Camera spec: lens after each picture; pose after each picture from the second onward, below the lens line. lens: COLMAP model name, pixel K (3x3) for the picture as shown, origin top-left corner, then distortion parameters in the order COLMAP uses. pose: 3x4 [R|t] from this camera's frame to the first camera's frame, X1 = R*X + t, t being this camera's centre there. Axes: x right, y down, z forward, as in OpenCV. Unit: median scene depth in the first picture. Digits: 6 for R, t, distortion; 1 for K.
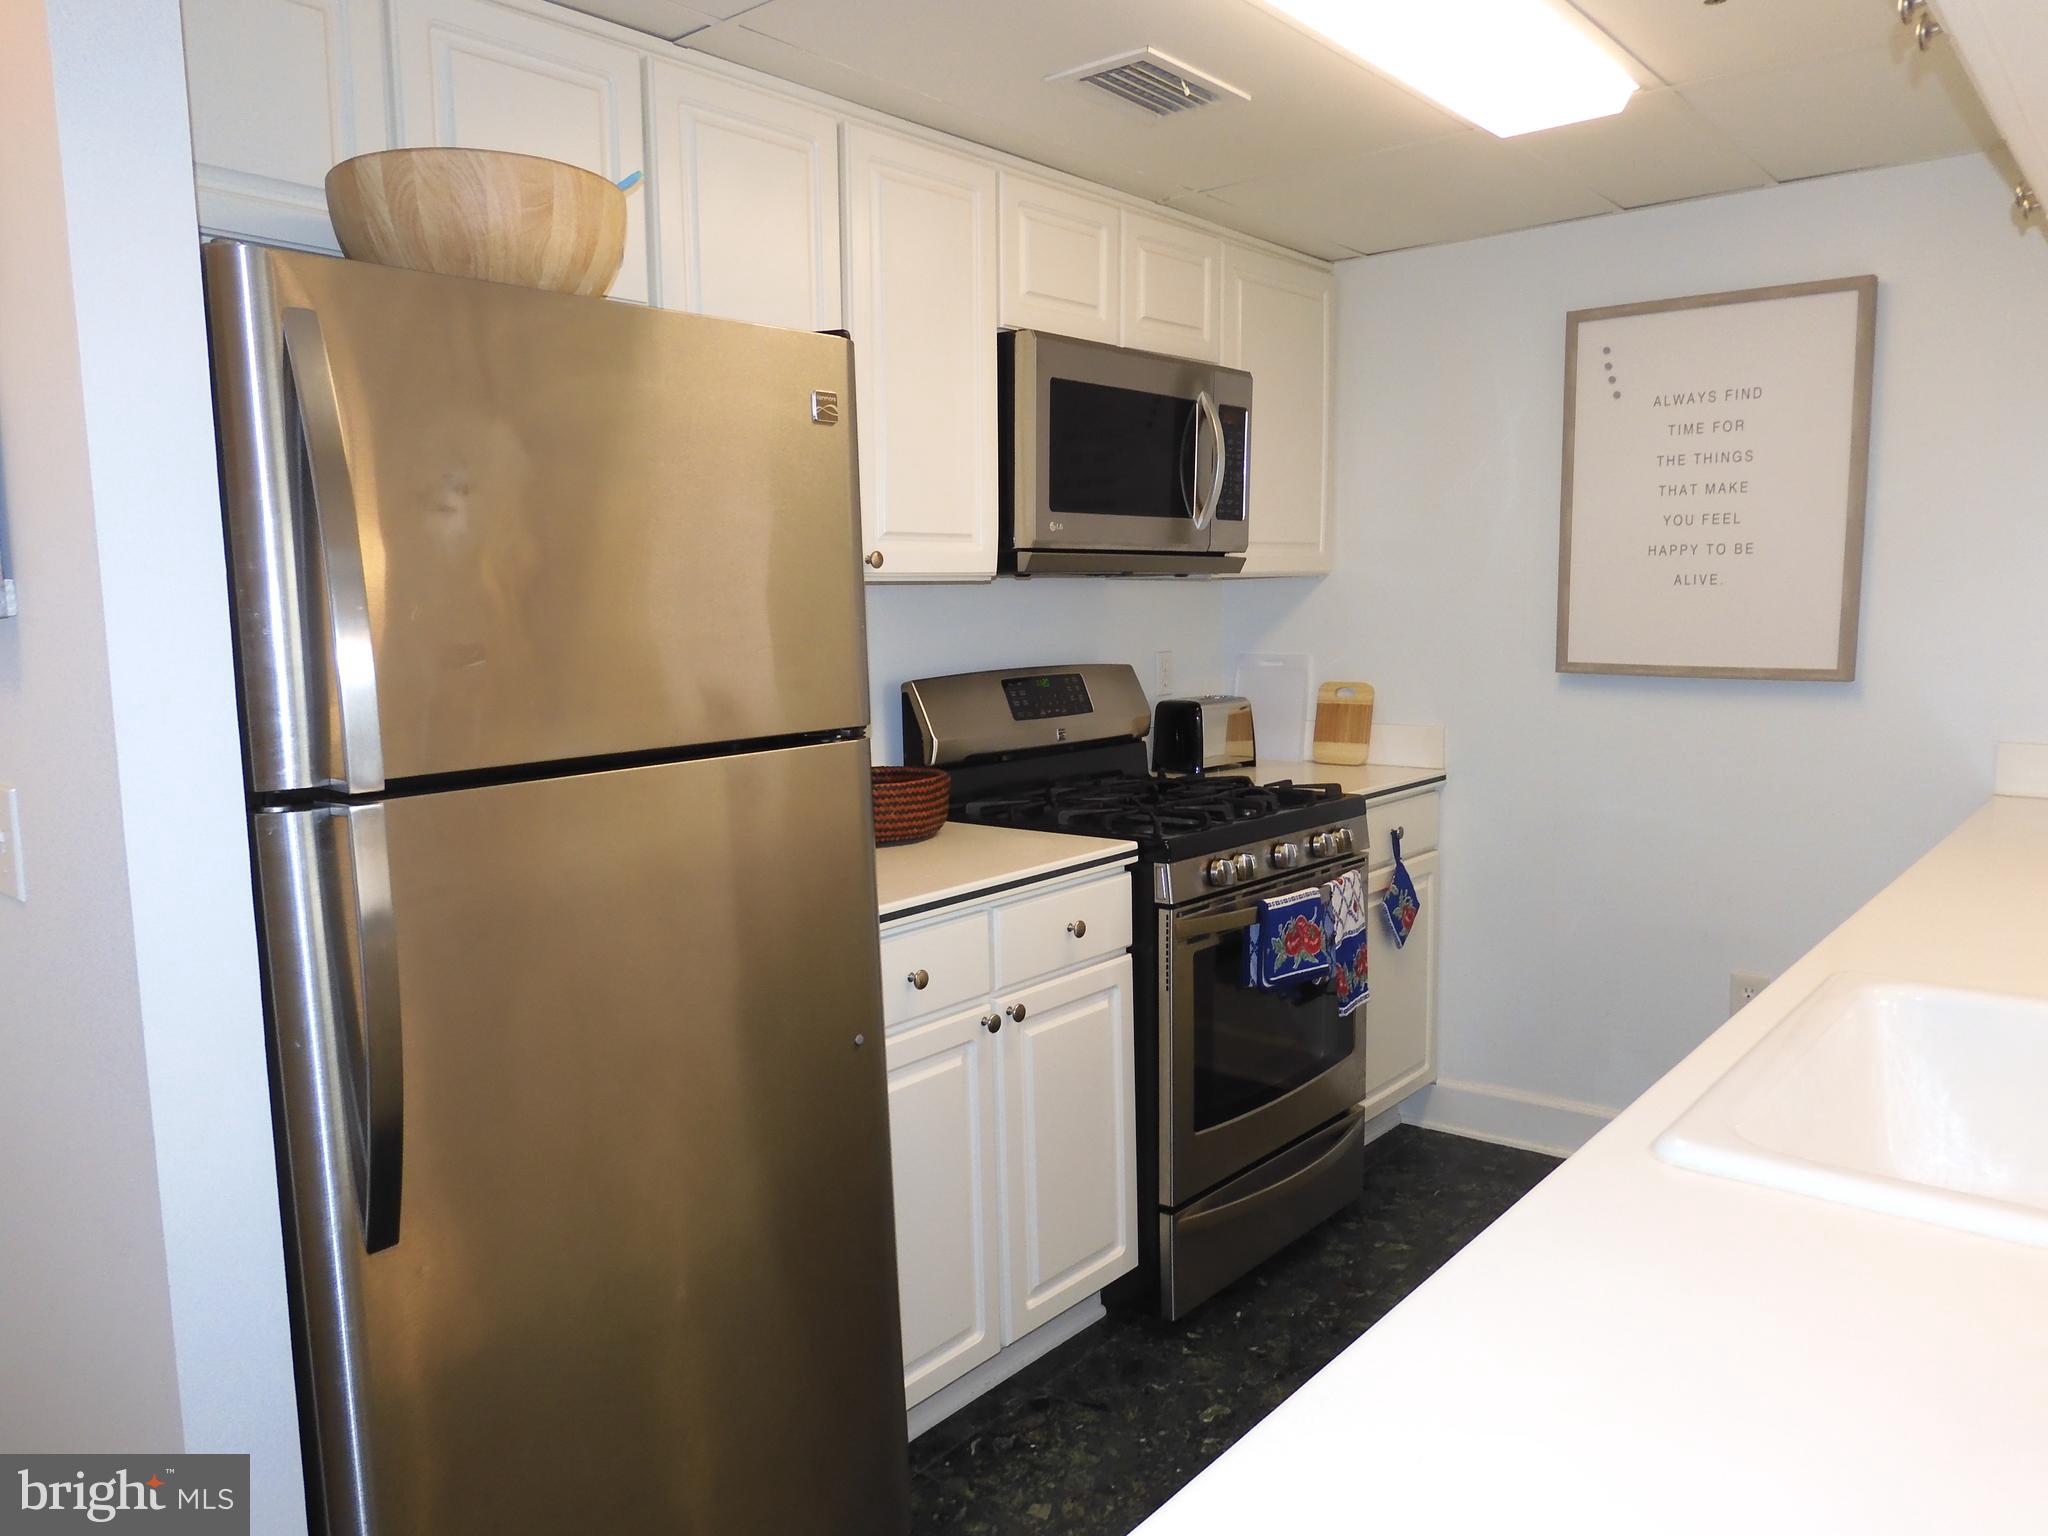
lens RADIAL K [[1472.7, 0, 1022.9], [0, 1472.7, 759.5], [0, 0, 1]] dist [0.000206, 0.000165]
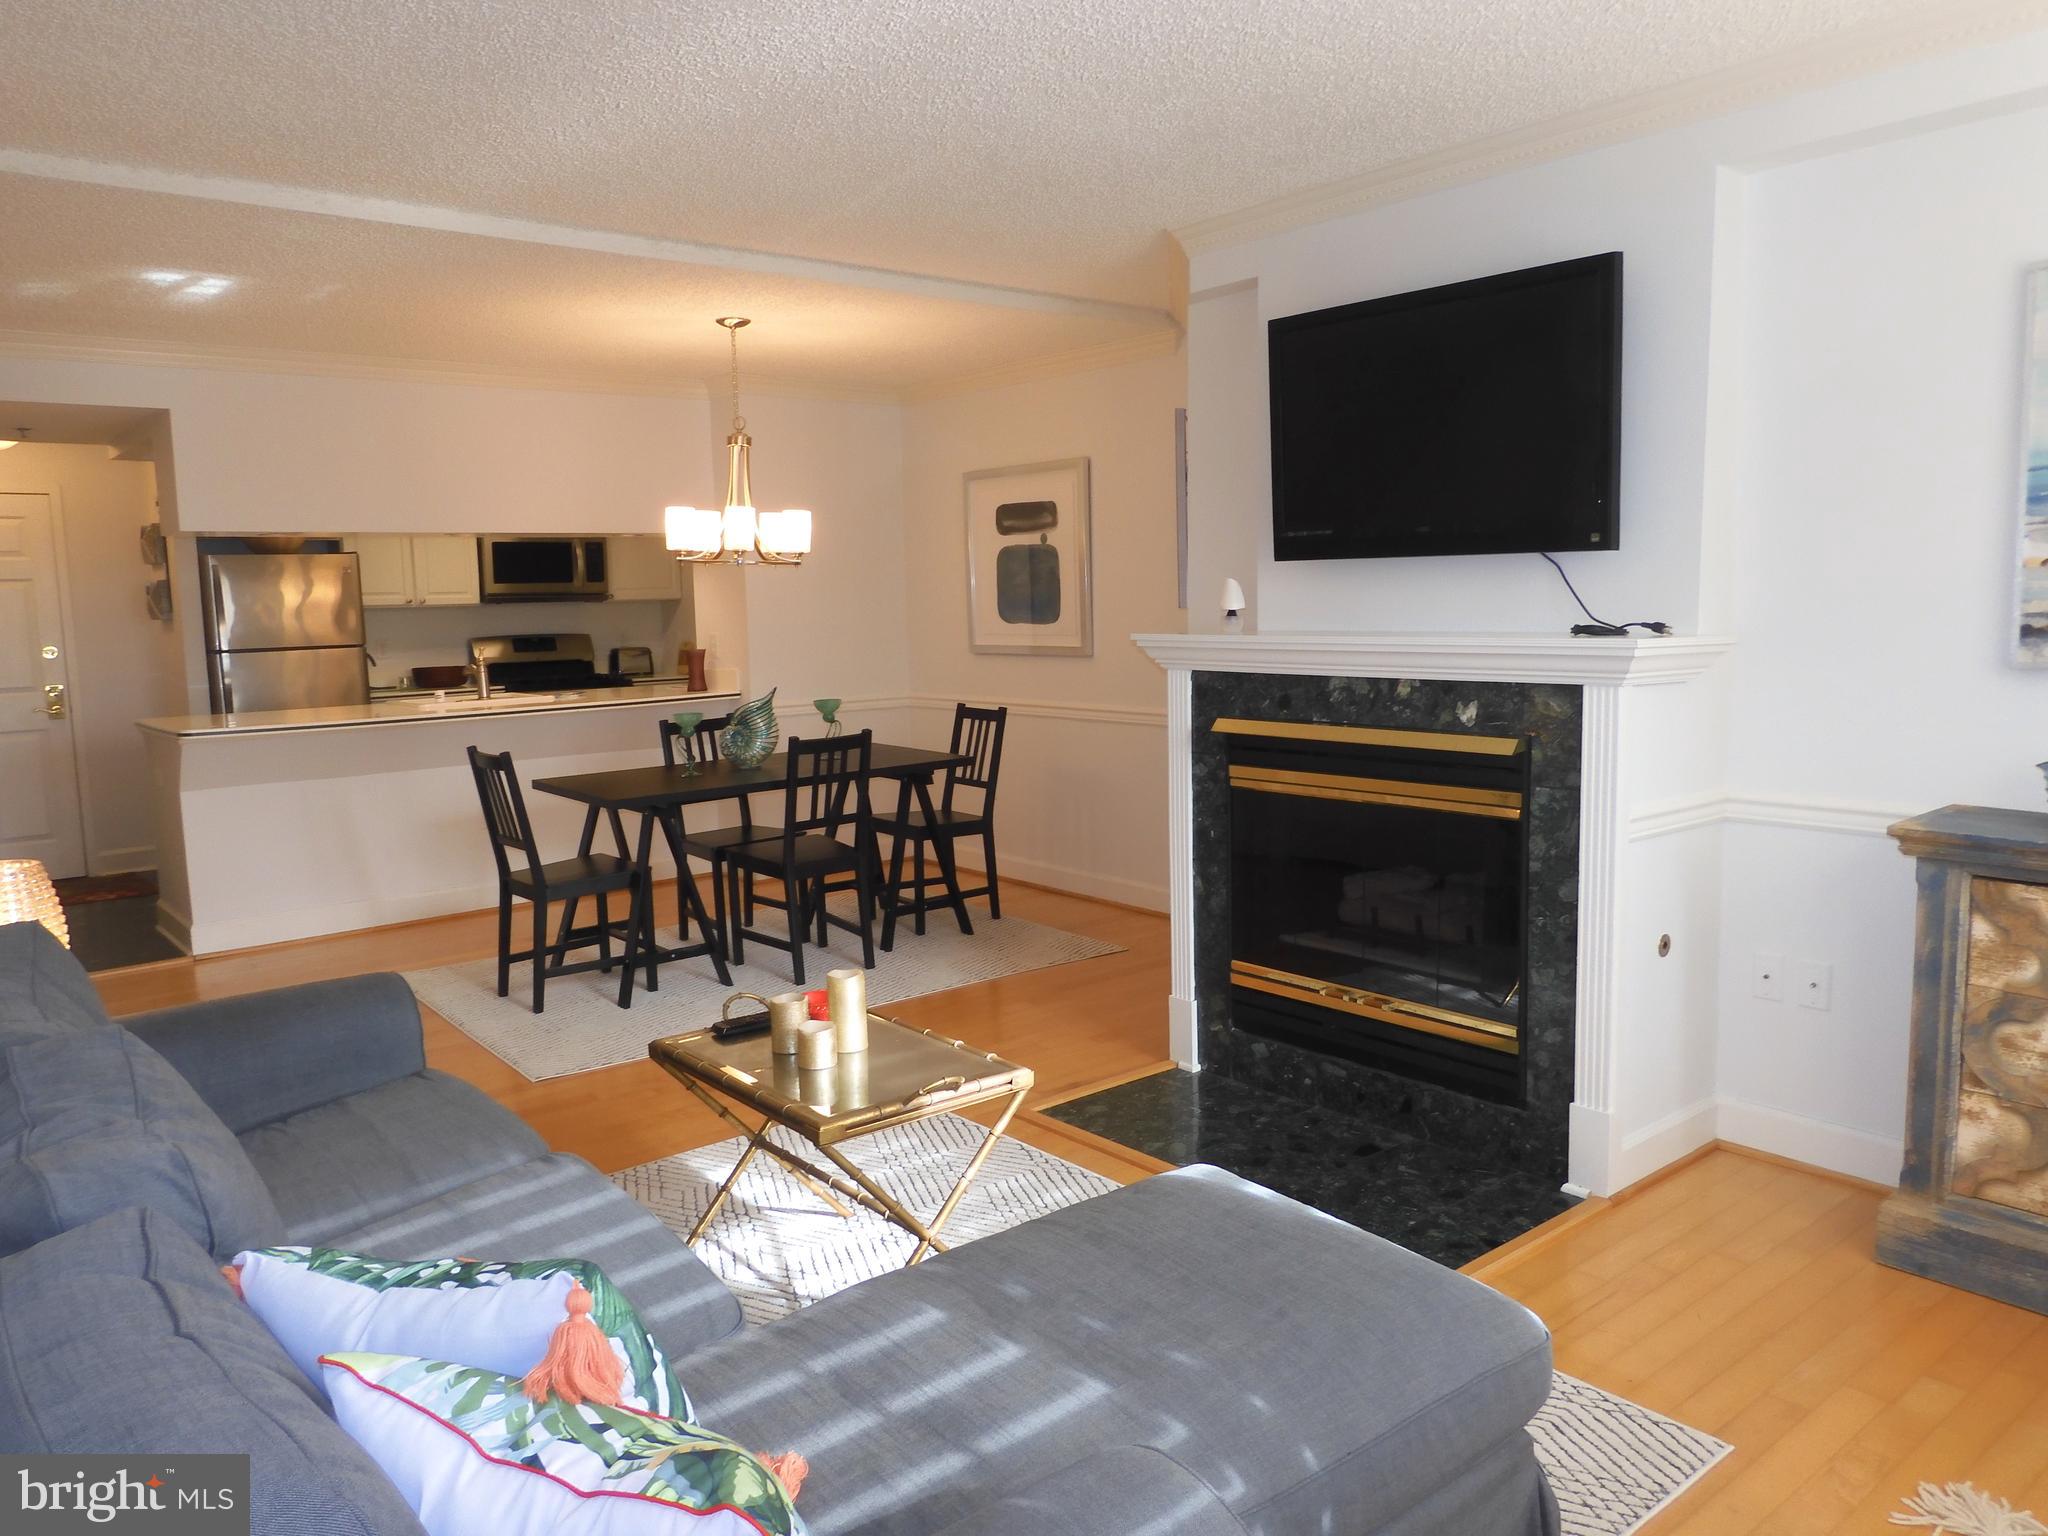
lens RADIAL K [[1472.7, 0, 1022.9], [0, 1472.7, 759.5], [0, 0, 1]] dist [0.000206, 0.000165]
pose [[0.977606, 0.012564, -0.210067, 1.650621], [-0.012489, 0.999921, 0.001684, 0.173941], [0.210071, 0.000977, 0.977686, -1.705610]]
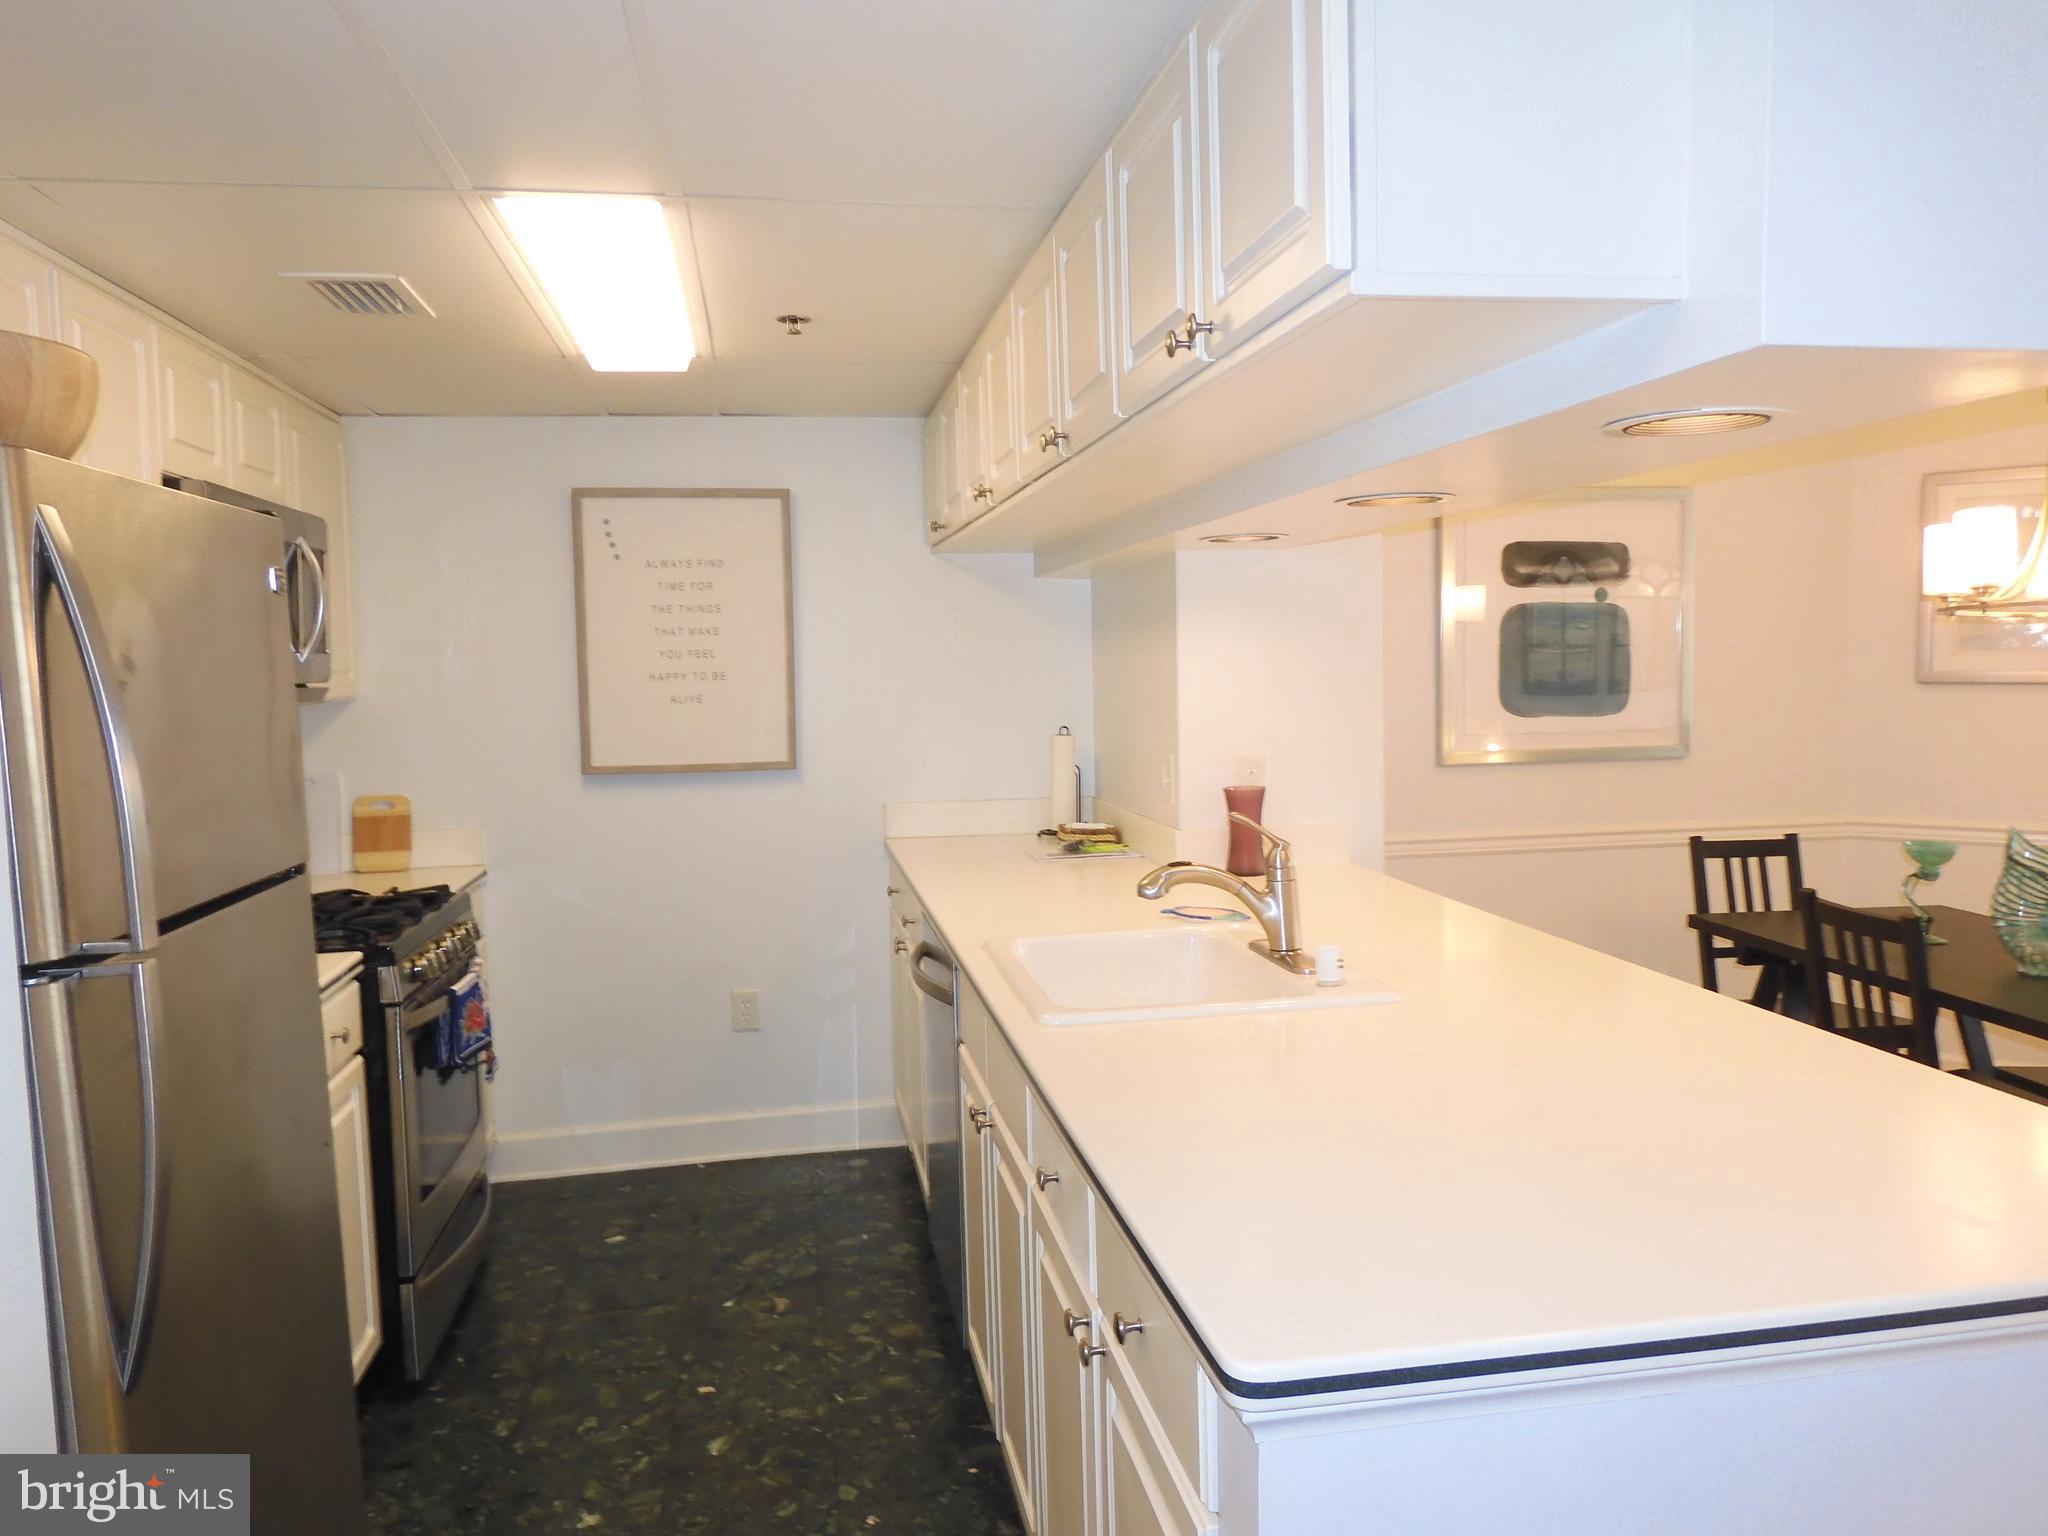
lens RADIAL K [[1462.3, 0, 1024.0], [0, 1462.3, 768.0], [0, 0, 1]] dist [0.004067, 0.005298]
pose [[0.652227, -0.056773, 0.755895, -0.347717], [0.100552, 0.994859, -0.012041, -0.014619], [-0.751325, 0.083861, 0.654583, -0.084770]]
